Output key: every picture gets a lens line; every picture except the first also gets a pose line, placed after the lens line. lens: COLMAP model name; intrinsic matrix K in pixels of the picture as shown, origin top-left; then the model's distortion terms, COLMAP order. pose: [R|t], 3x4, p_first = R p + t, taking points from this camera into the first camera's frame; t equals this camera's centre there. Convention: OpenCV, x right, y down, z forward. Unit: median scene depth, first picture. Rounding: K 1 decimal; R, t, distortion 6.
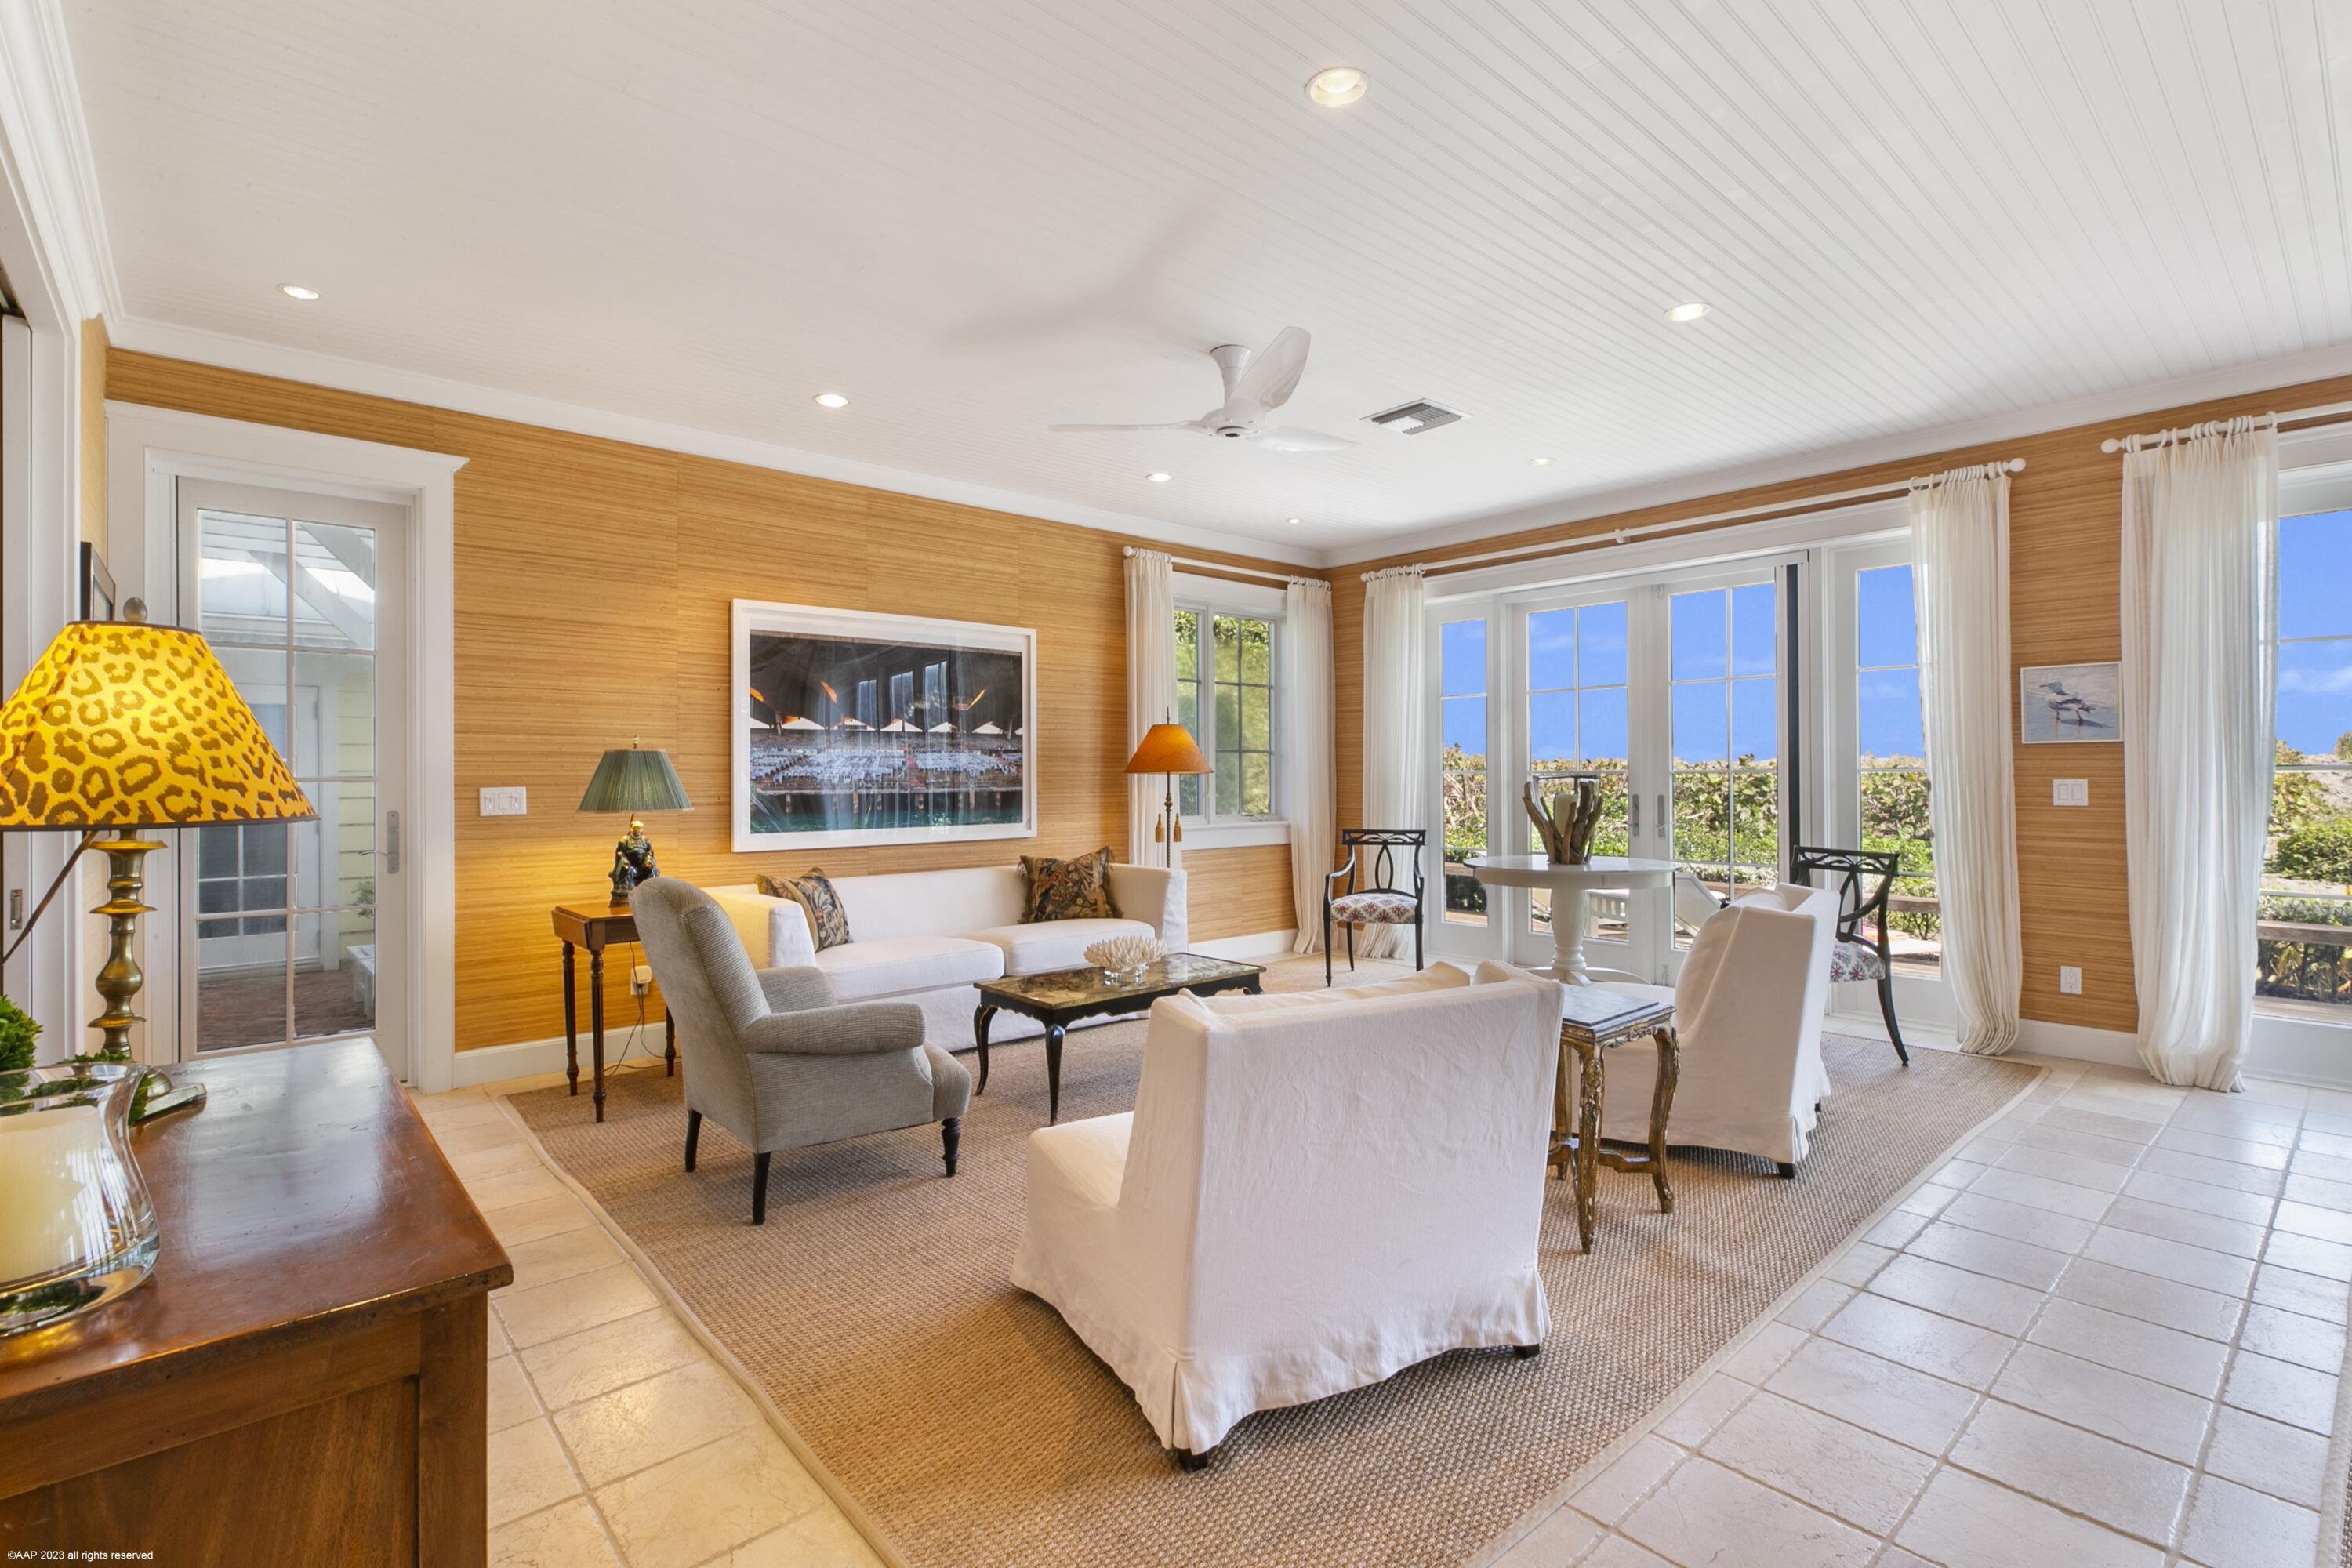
lens RADIAL K [[1085.2, 0, 1195.6], [0, 1085.2, 771.9], [0, 0, 1]] dist [0.001328, -0.001454]
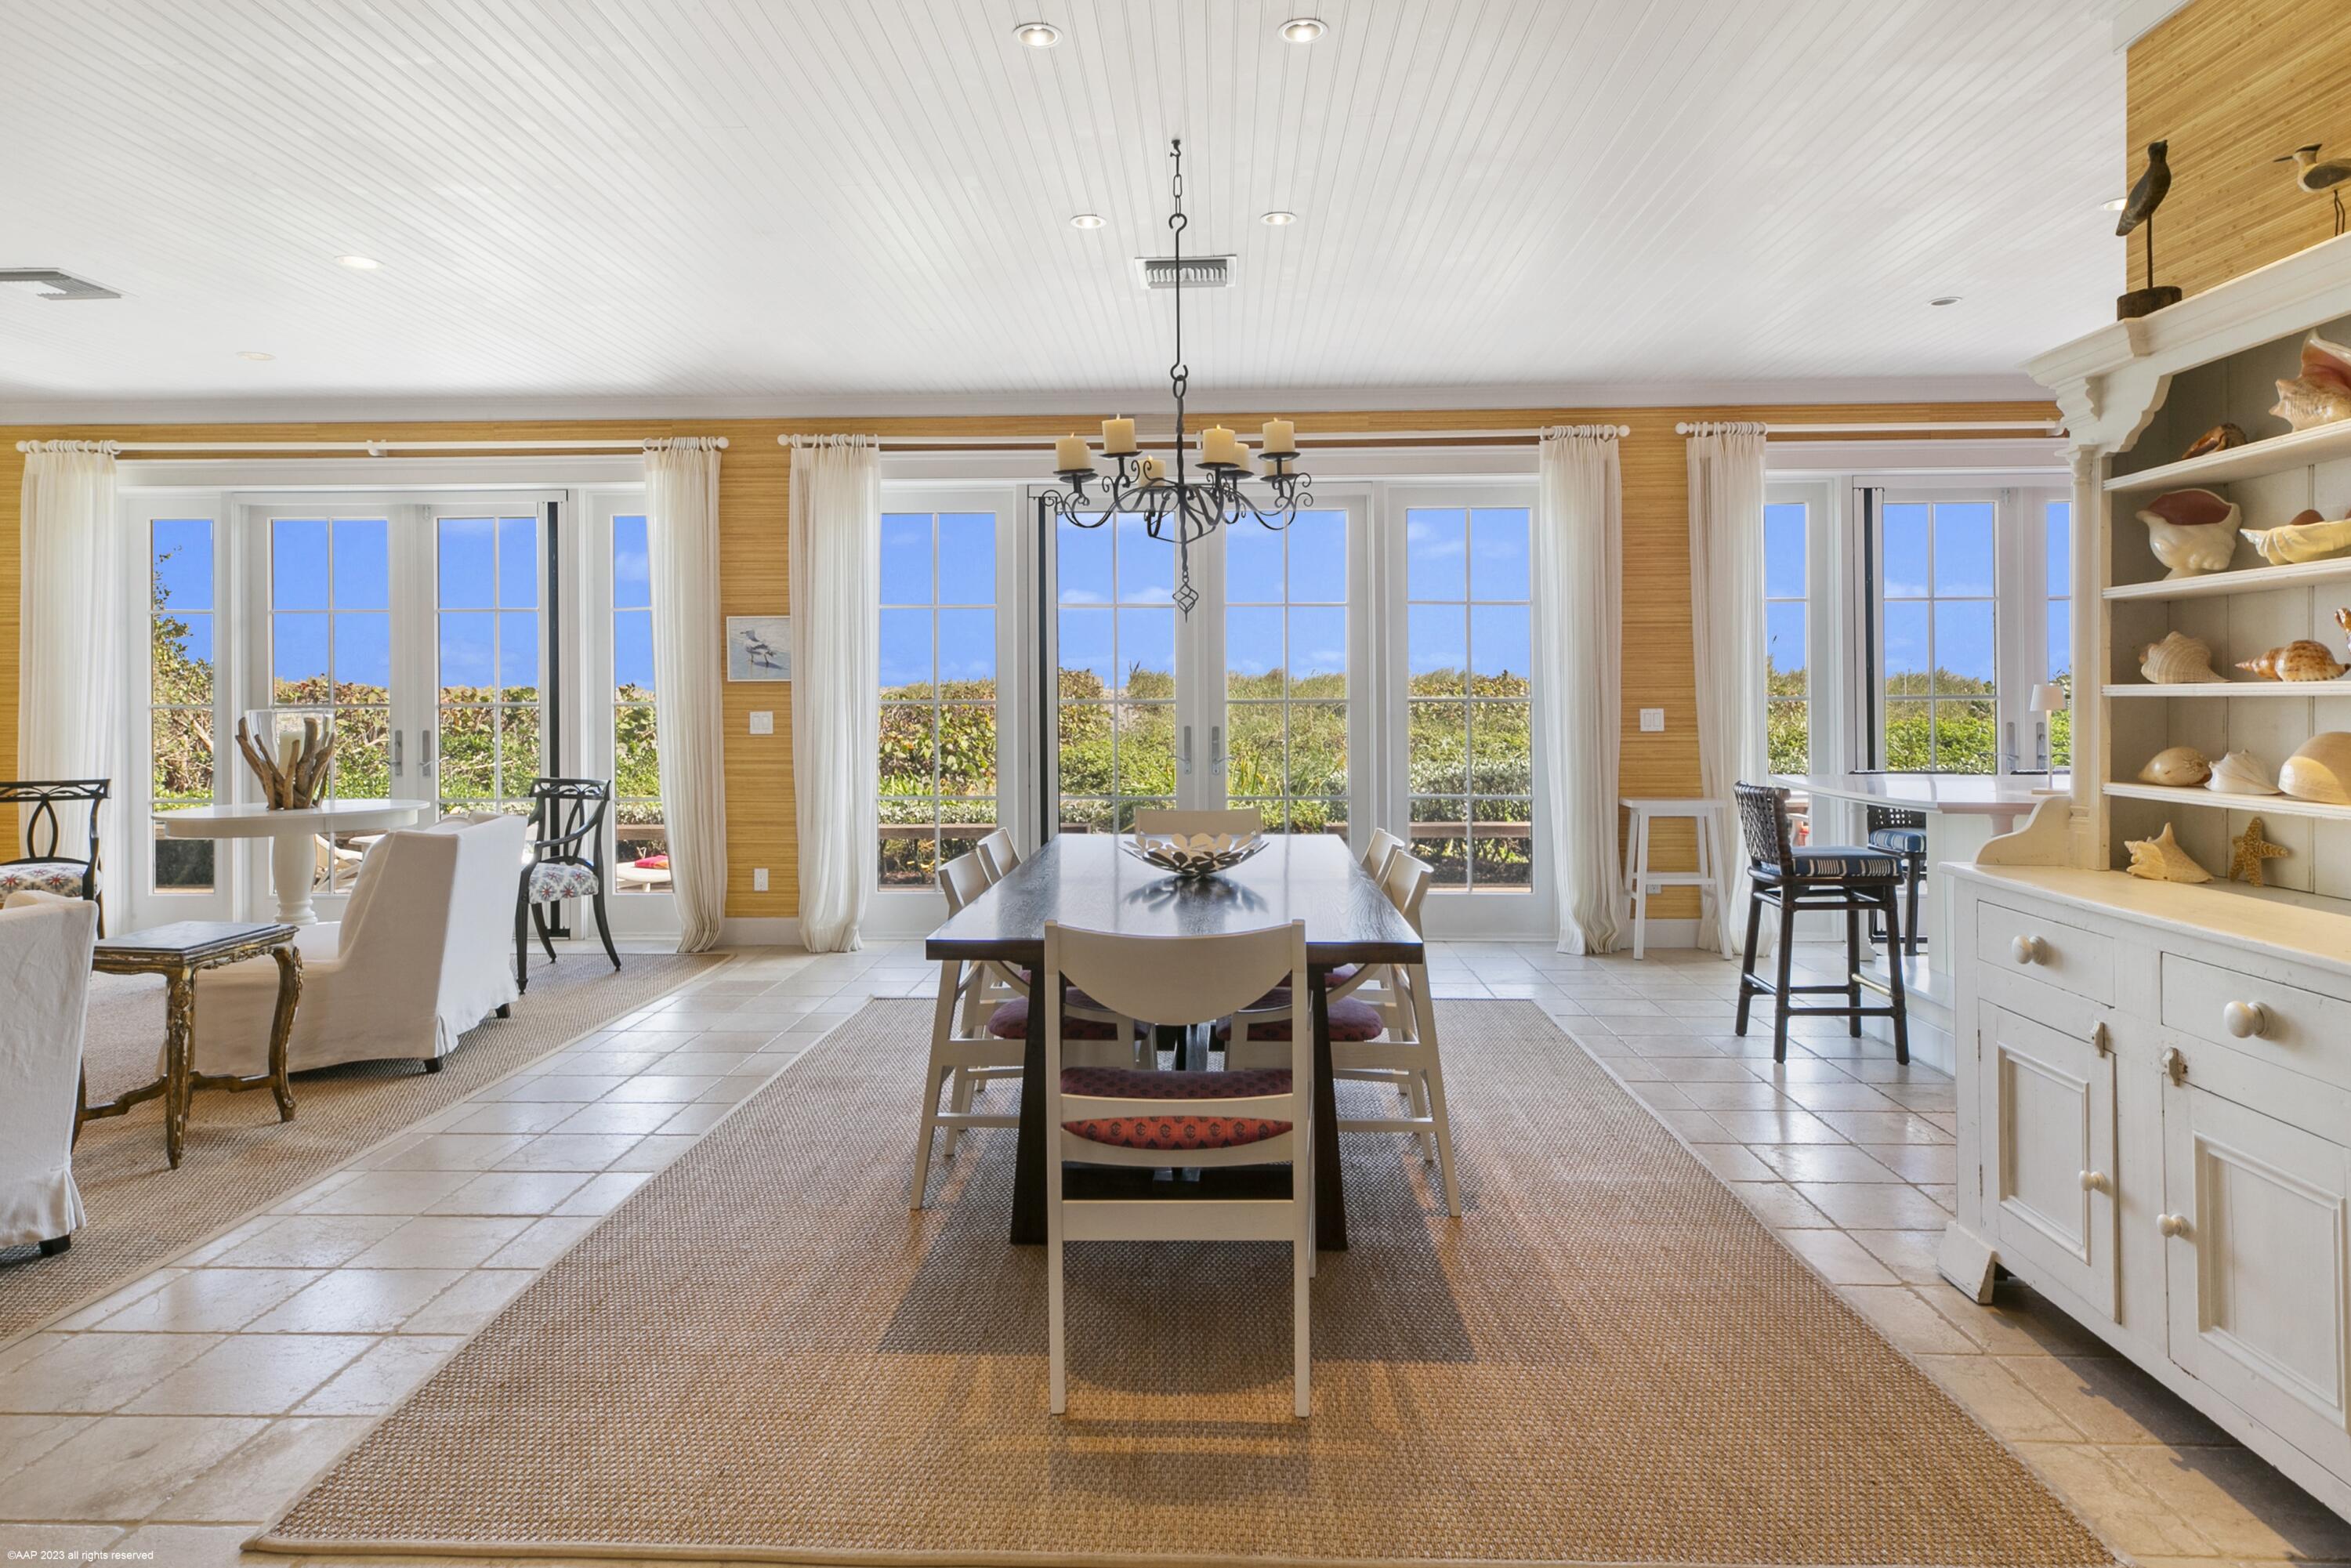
lens RADIAL K [[1338.9, 0, 1171.1], [0, 1338.9, 696.1], [0, 0, 1]] dist [0.008029, -0.000697]
pose [[0.690154, 0.003162, 0.723656, 0.043284], [0.000421, 0.999989, -0.004771, -0.002868], [-0.723663, 0.003598, 0.690144, -0.309578]]
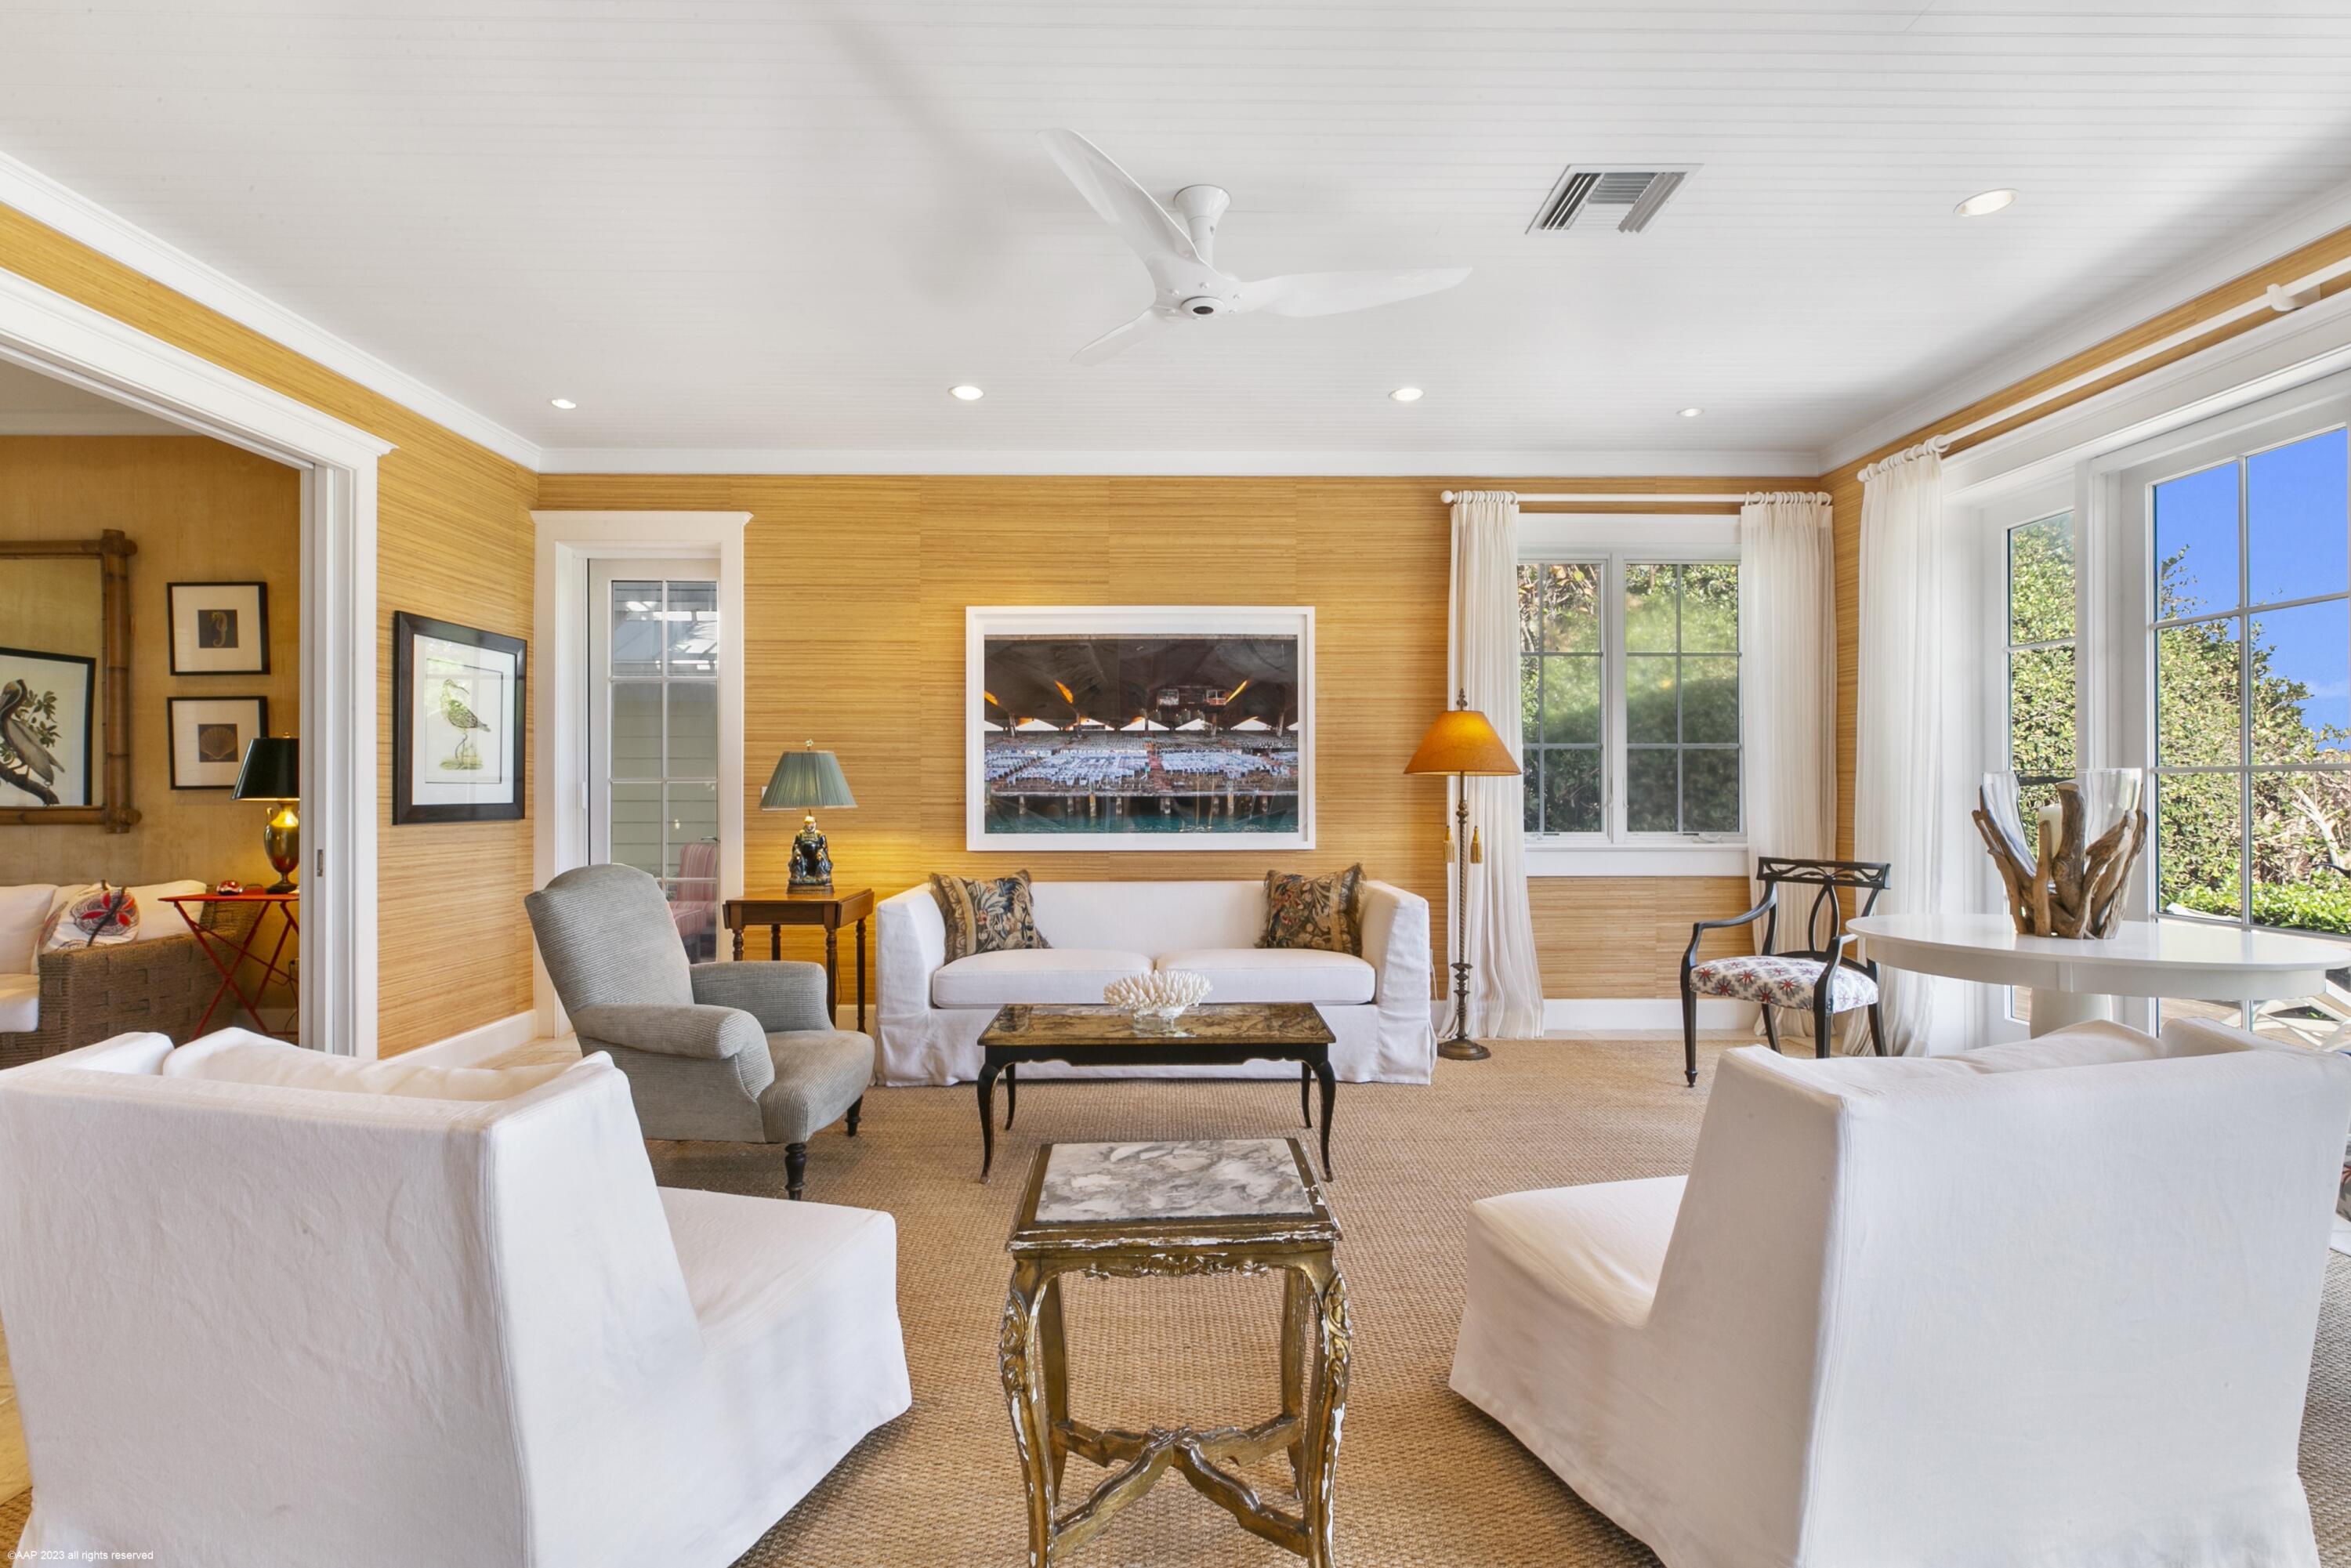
lens RADIAL K [[1084.7, 0, 1178.5], [0, 1084.7, 784.9], [0, 0, 1]] dist [0.001328, -0.001454]
pose [[0.756106, -0.000024, -0.654450, 0.388024], [0.000553, 1.000000, 0.000602, 0.010000], [0.654449, -0.000817, 0.756105, 0.332273]]
